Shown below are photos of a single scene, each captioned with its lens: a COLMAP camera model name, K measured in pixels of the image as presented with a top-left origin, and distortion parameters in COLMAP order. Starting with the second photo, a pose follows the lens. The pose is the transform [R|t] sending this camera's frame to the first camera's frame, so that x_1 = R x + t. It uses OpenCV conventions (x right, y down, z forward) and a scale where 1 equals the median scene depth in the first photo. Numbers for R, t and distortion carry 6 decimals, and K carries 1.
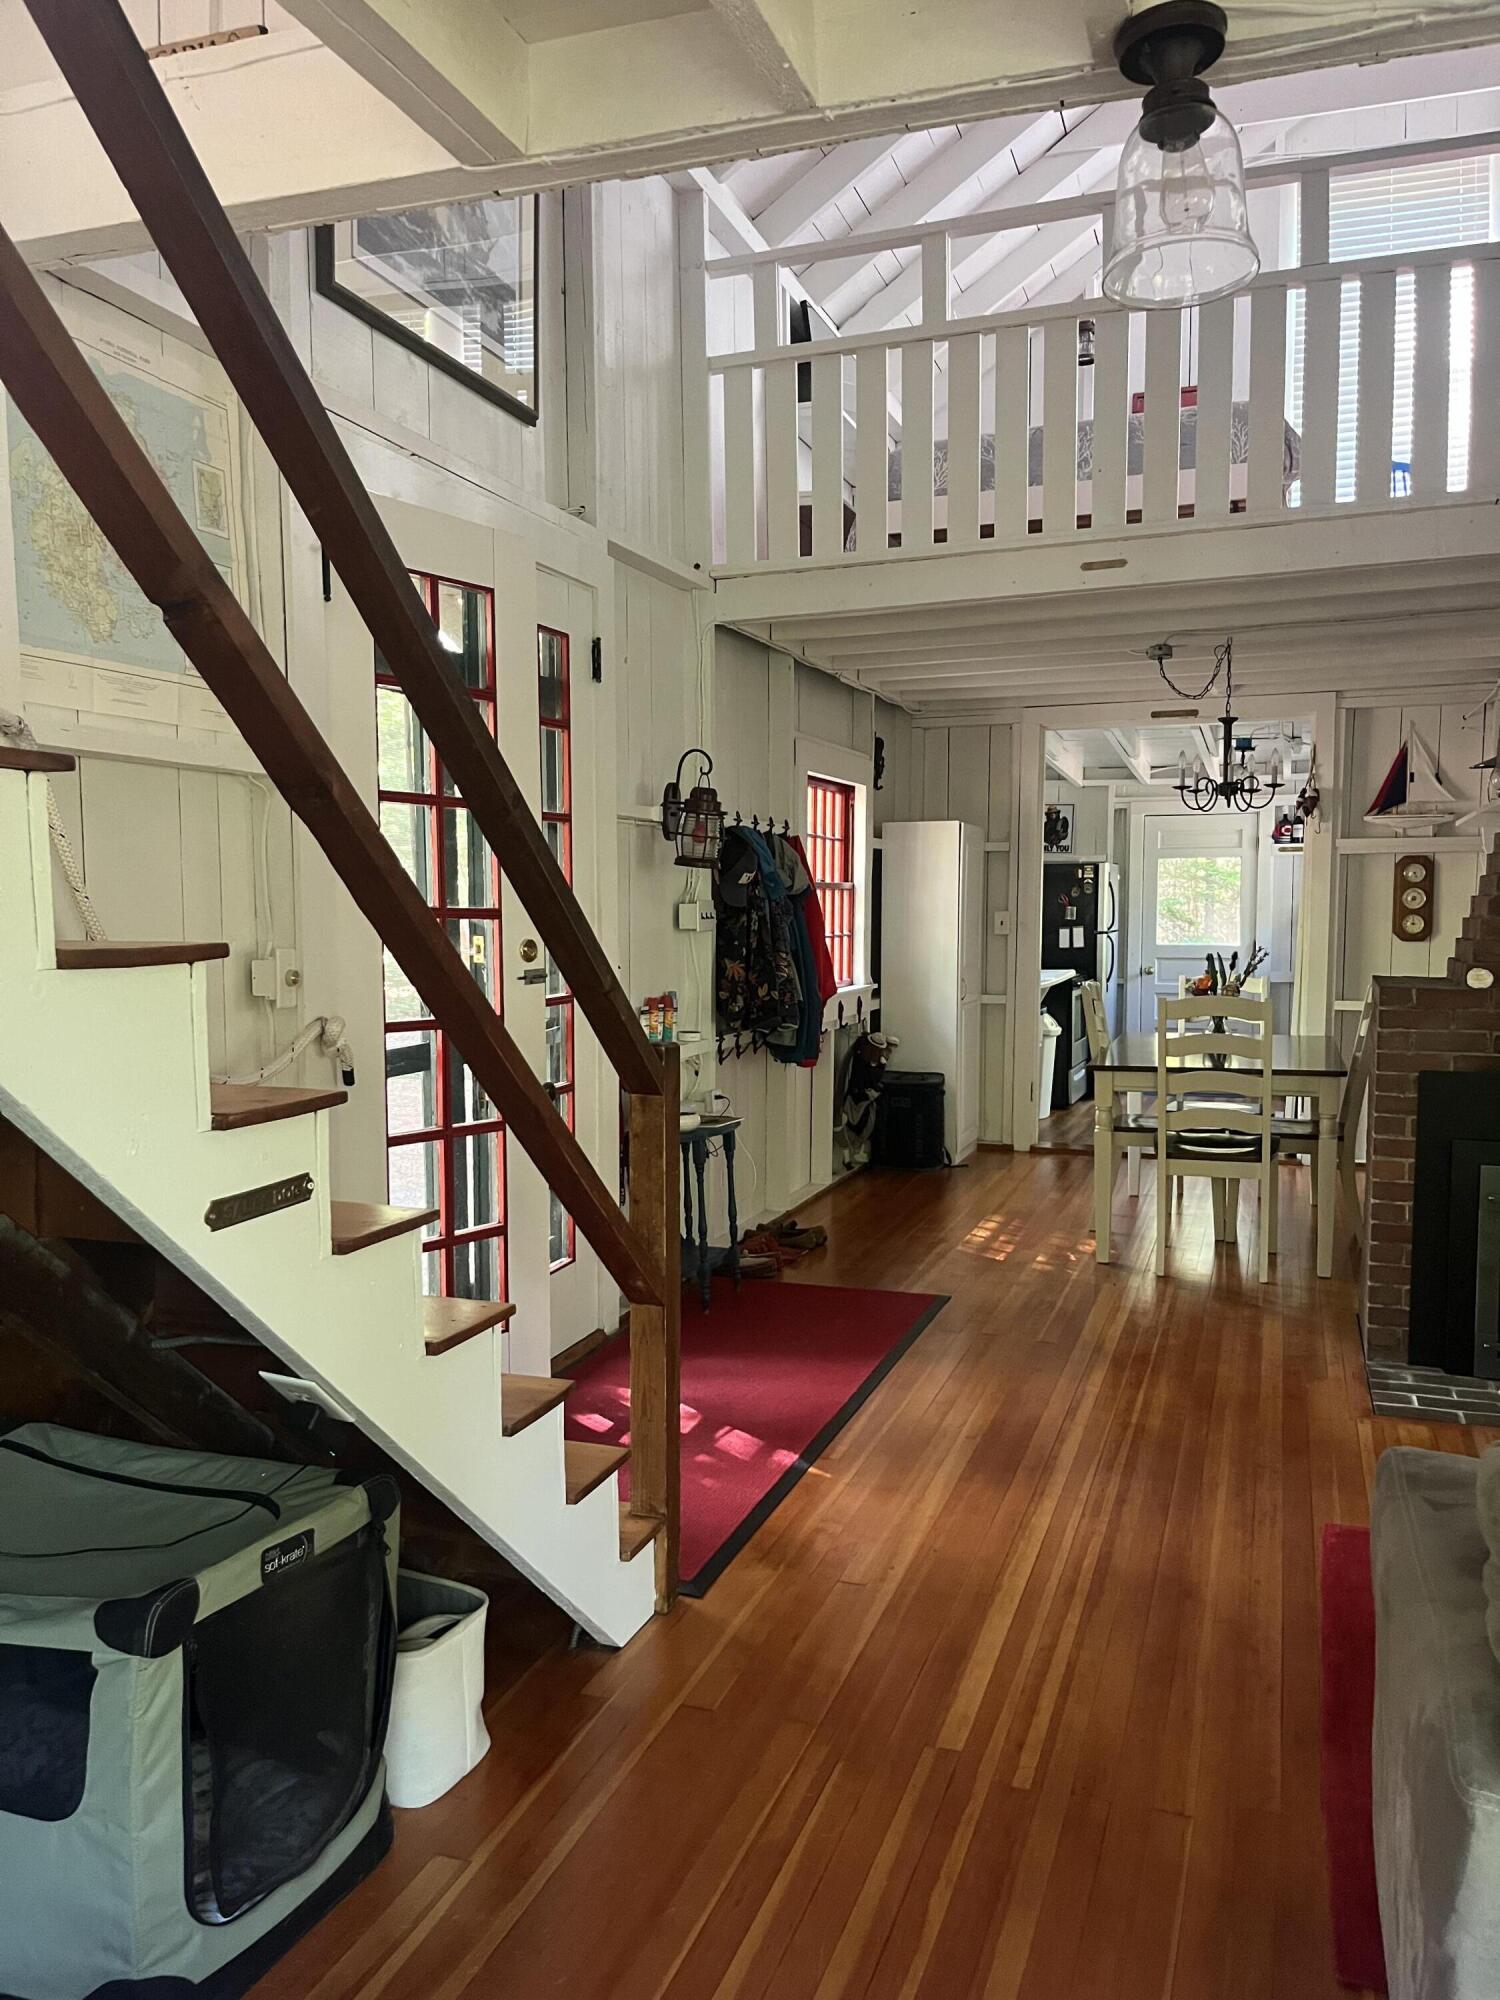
lens RADIAL K [[1550.6, 0, 750.0], [0, 1550.6, 1000.0], [0, 0, 1]] dist [0.093508, -0.098355]
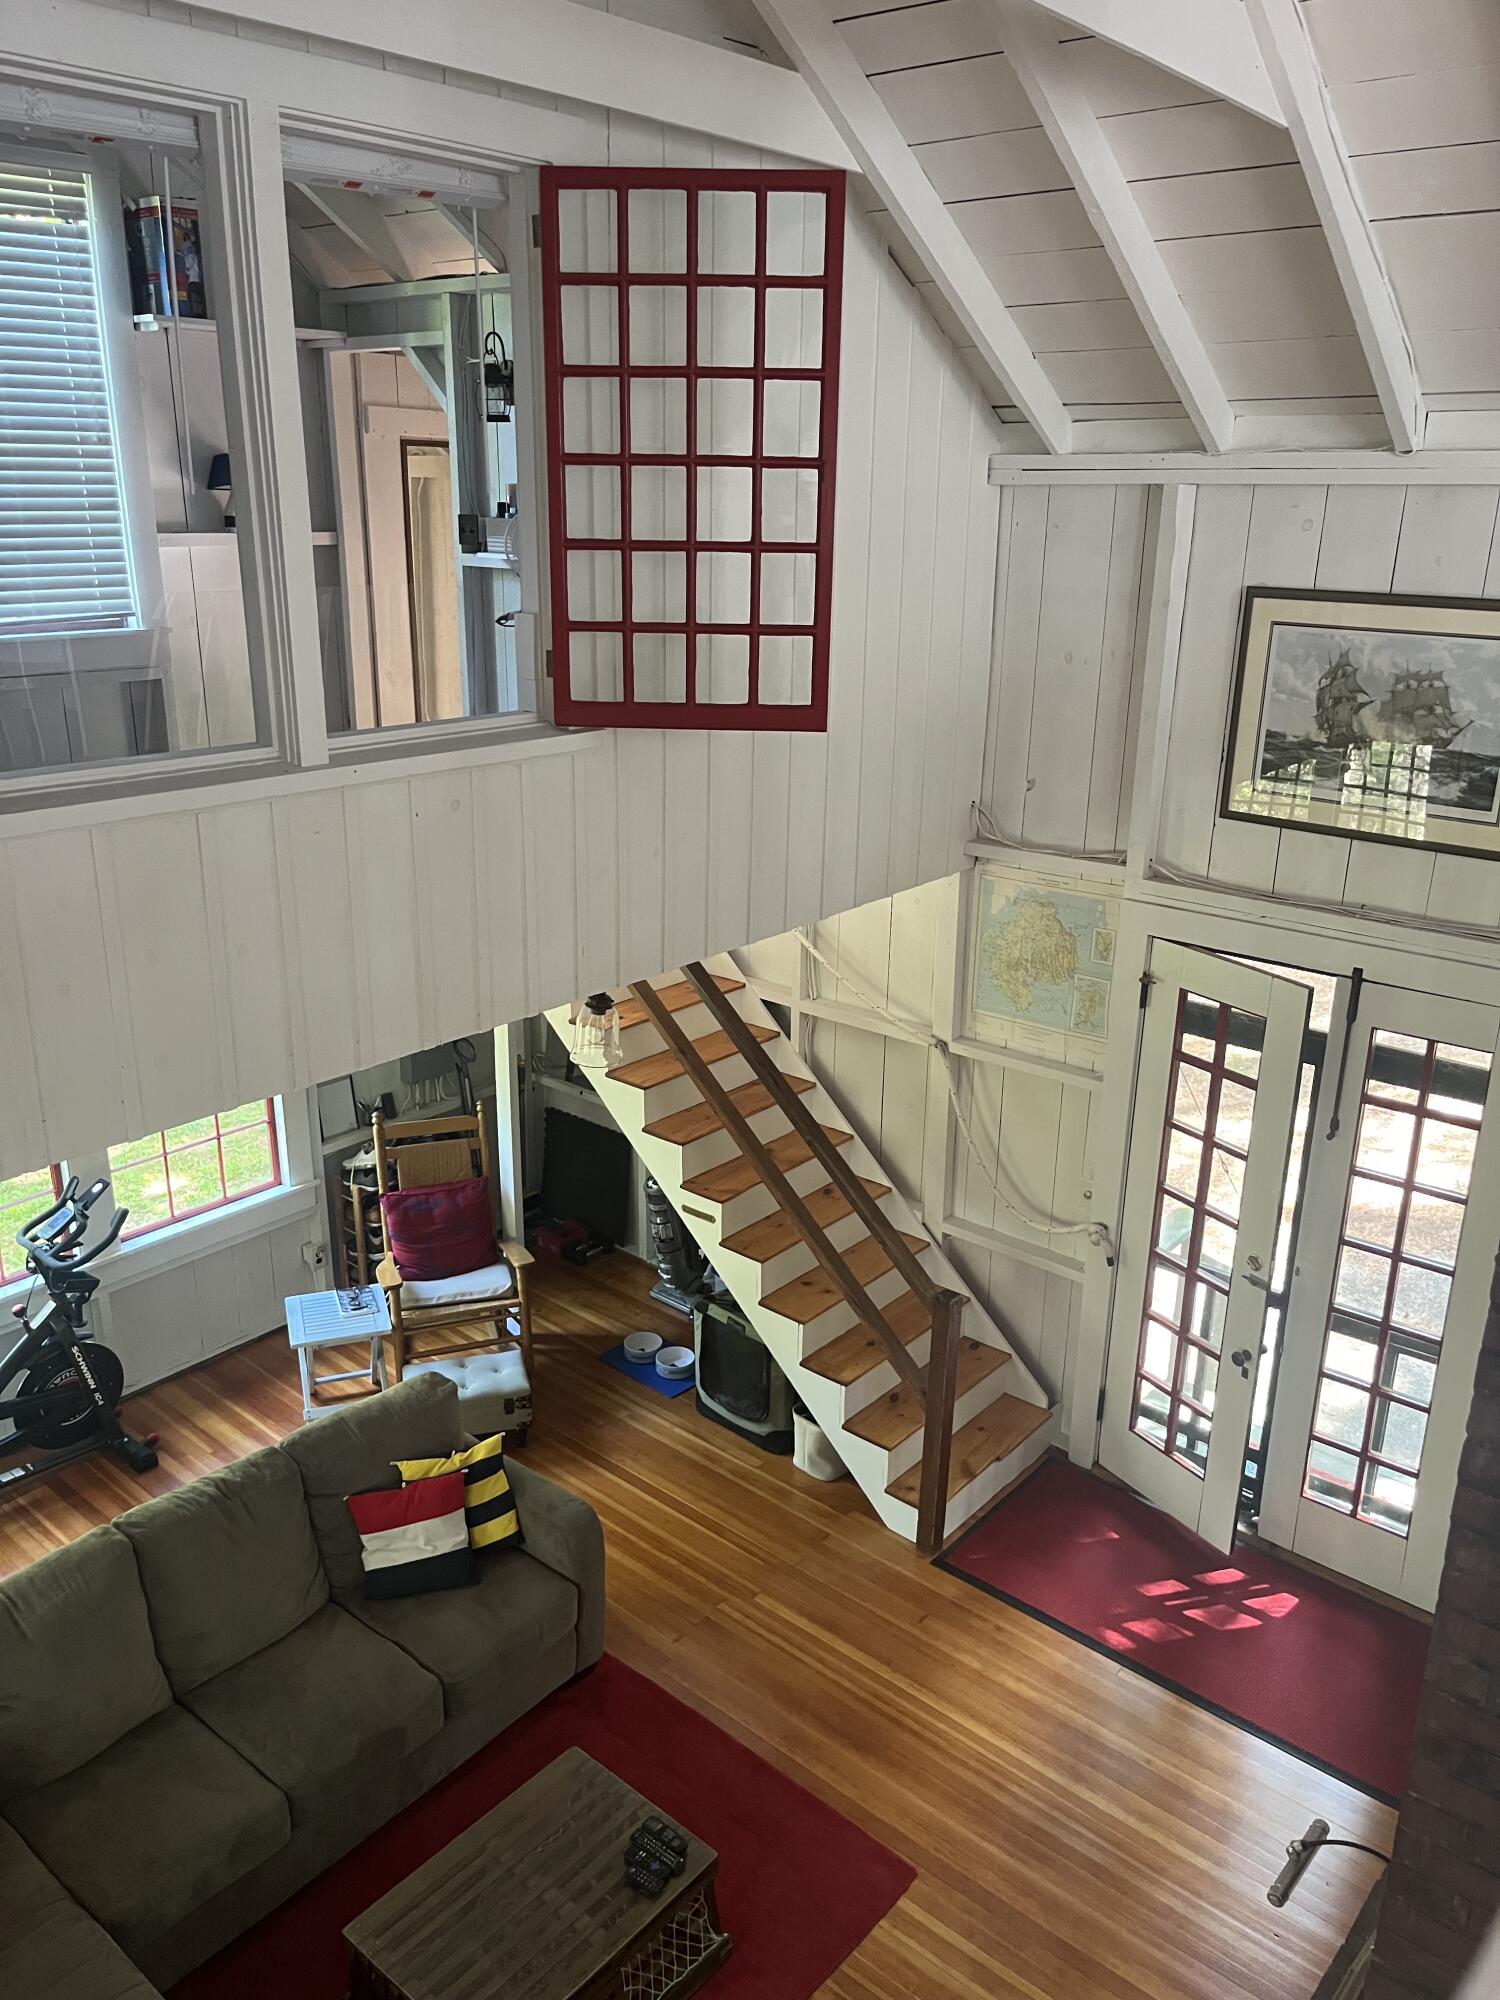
lens RADIAL K [[1550.6, 0, 750.0], [0, 1550.6, 1000.0], [0, 0, 1]] dist [0.093508, -0.098355]
pose [[-0.369275, 0.289941, -0.882933, 1.597554], [-0.066753, 0.939355, 0.336387, -0.929347], [0.926920, 0.183158, -0.327525, 1.340130]]
